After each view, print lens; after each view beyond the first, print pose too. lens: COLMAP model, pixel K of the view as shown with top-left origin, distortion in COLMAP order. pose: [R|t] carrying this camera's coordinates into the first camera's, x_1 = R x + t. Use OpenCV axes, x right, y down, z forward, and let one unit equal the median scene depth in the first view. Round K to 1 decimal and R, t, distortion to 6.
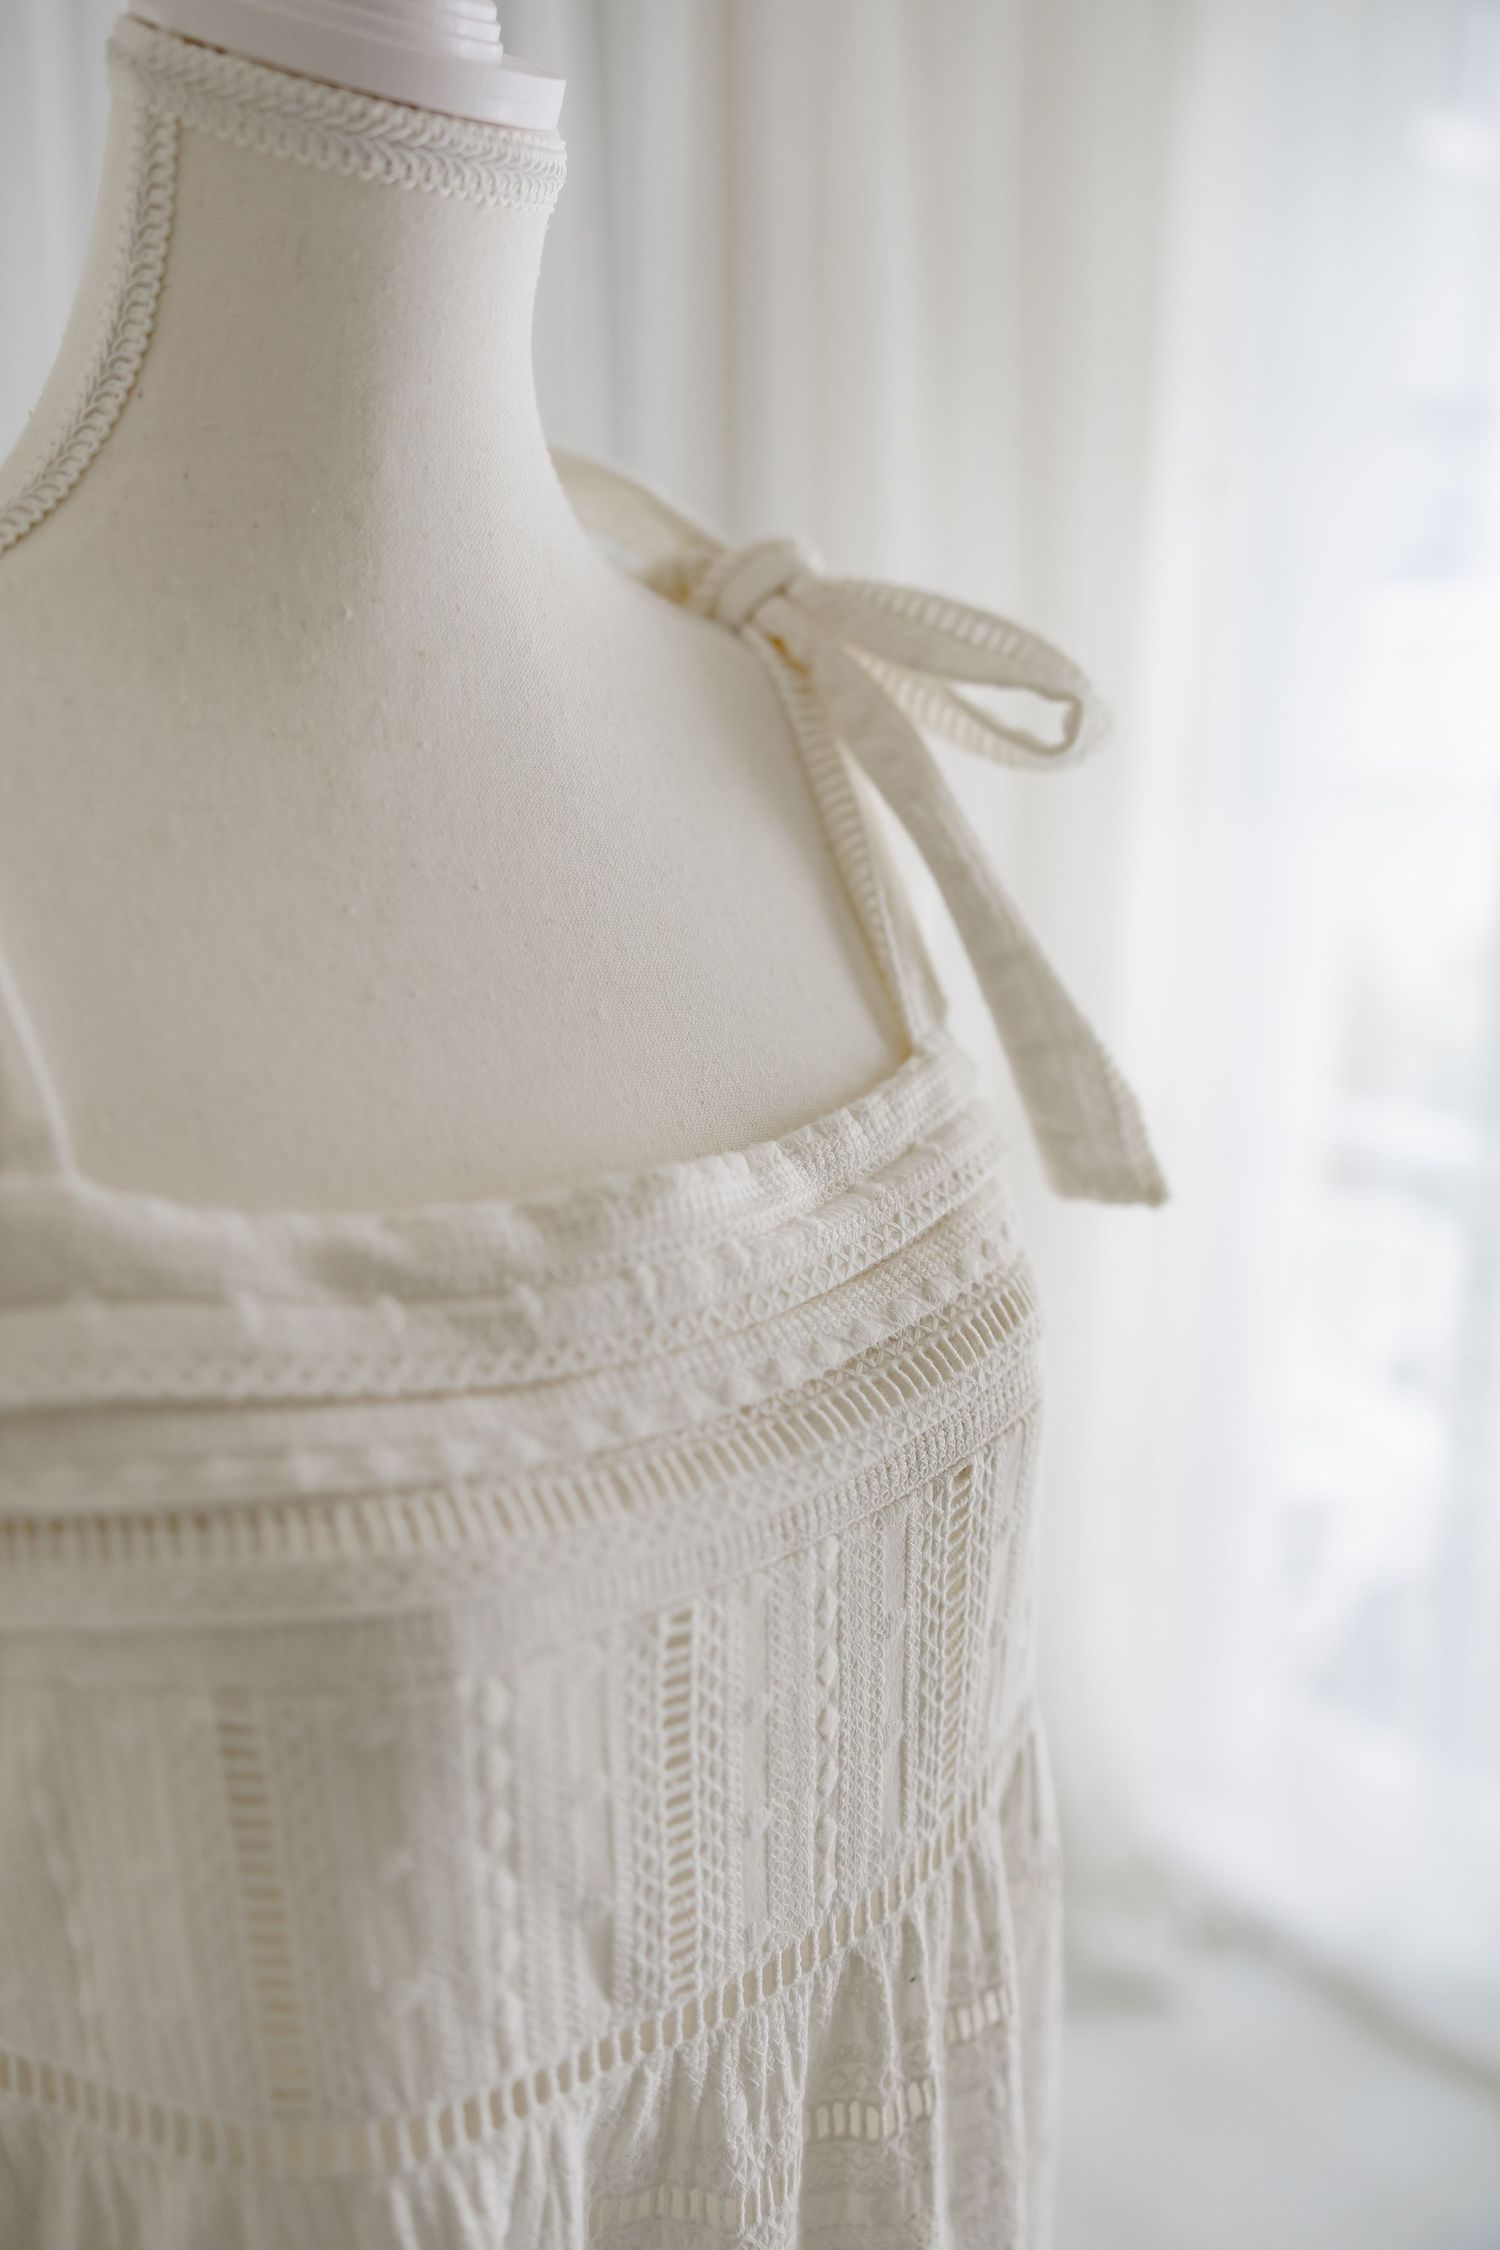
lens RADIAL K [[1994.0, 0, 770.7], [0, 1994.0, 1116.9], [0, 0, 1]] dist [-0.044809, 0.053568]
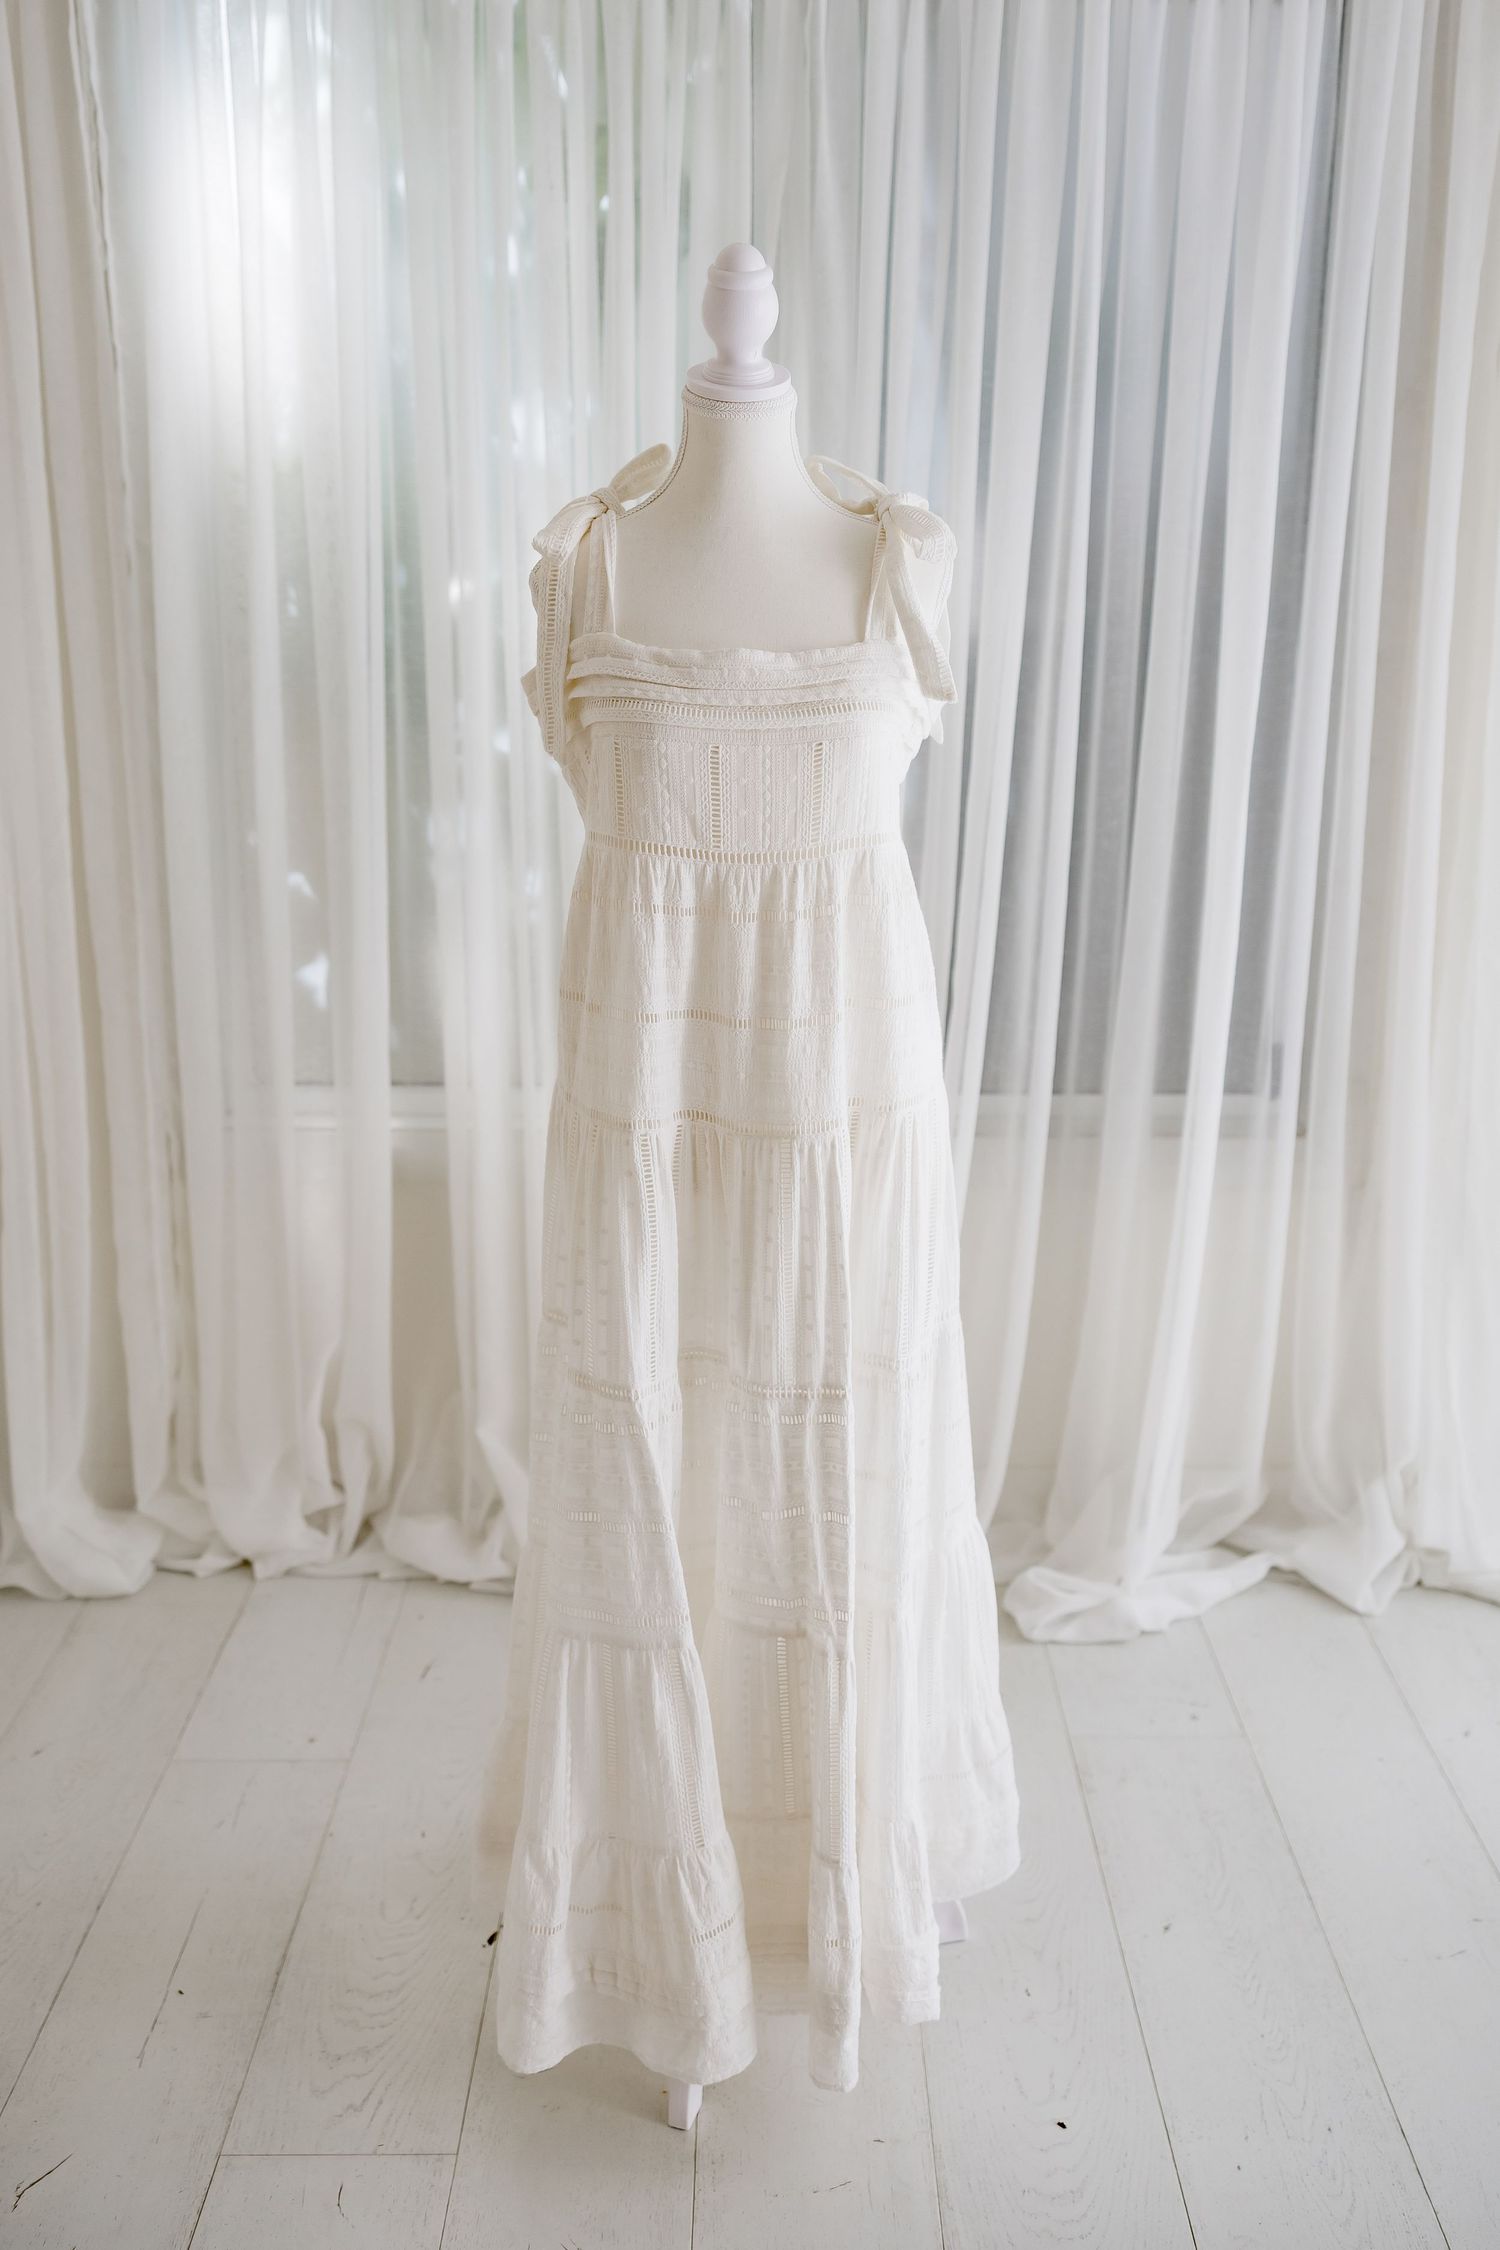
lens RADIAL K [[1898.0, 0, 753.1], [0, 1898.0, 1040.7], [0, 0, 1]] dist [0.030066, -0.030796]
pose [[0.722989, 0.152600, -0.673795, 2.819027], [-0.158165, 0.985958, 0.053585, 0.628197], [0.672510, 0.067830, 0.736973, -1.900407]]
